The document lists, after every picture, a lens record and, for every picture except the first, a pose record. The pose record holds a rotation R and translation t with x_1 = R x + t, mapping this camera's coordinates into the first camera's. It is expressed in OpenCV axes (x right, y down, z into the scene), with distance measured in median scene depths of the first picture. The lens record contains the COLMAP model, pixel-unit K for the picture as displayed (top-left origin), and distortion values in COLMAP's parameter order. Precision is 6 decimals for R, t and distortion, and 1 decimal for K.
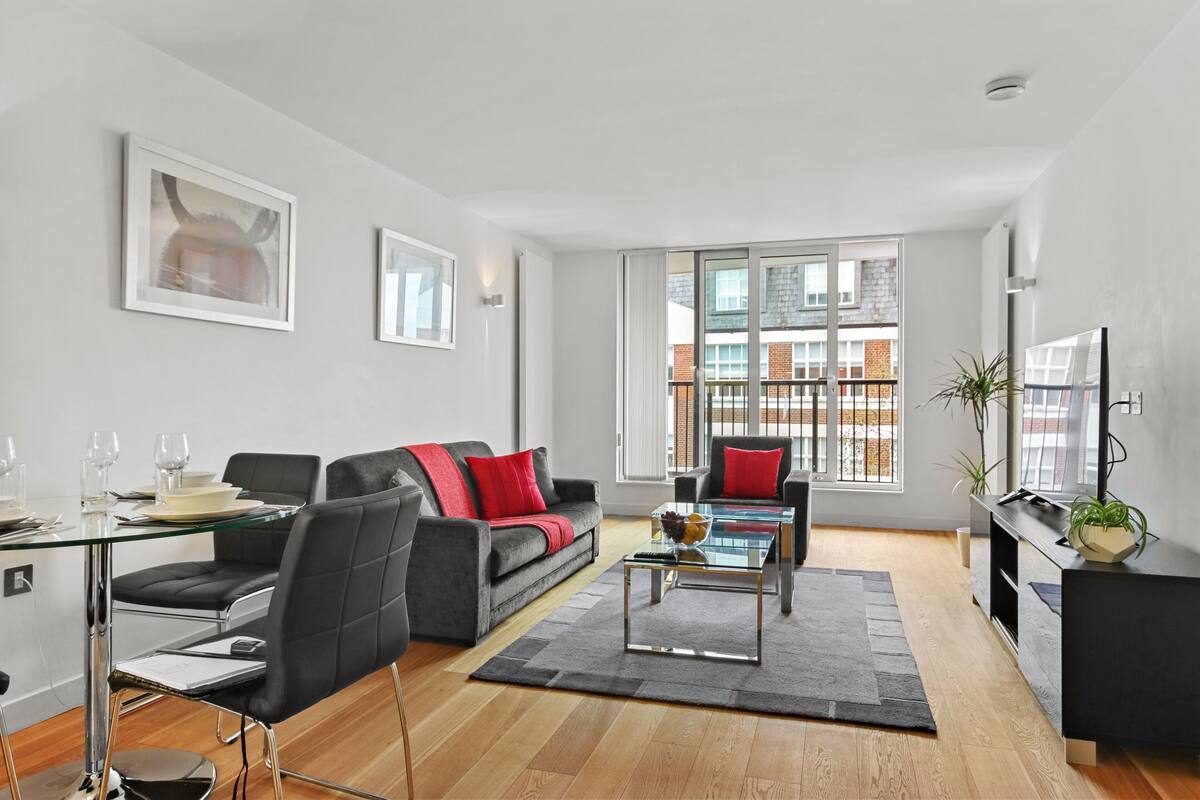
lens RADIAL K [[770.0, 0, 591.3], [0, 770.0, 390.2], [0, 0, 1]] dist [0.014644, 0.000454]
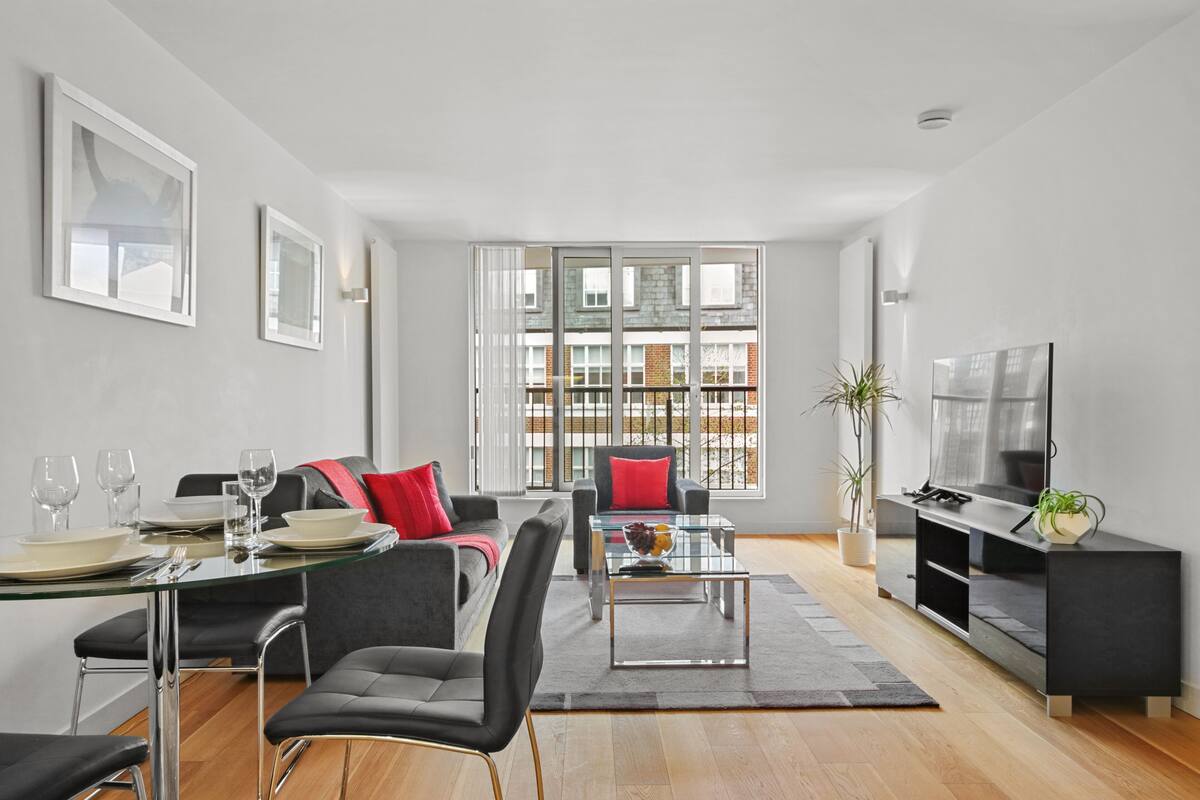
lens RADIAL K [[866.1, 0, 600.4], [0, 866.1, 406.6], [0, 0, 1]] dist [0.017542, 0.013959]
pose [[0.951802, -0.005259, 0.306668, -0.193584], [0.001939, 0.999936, 0.011130, -0.000603], [-0.306707, -0.009999, 0.951752, -0.015766]]
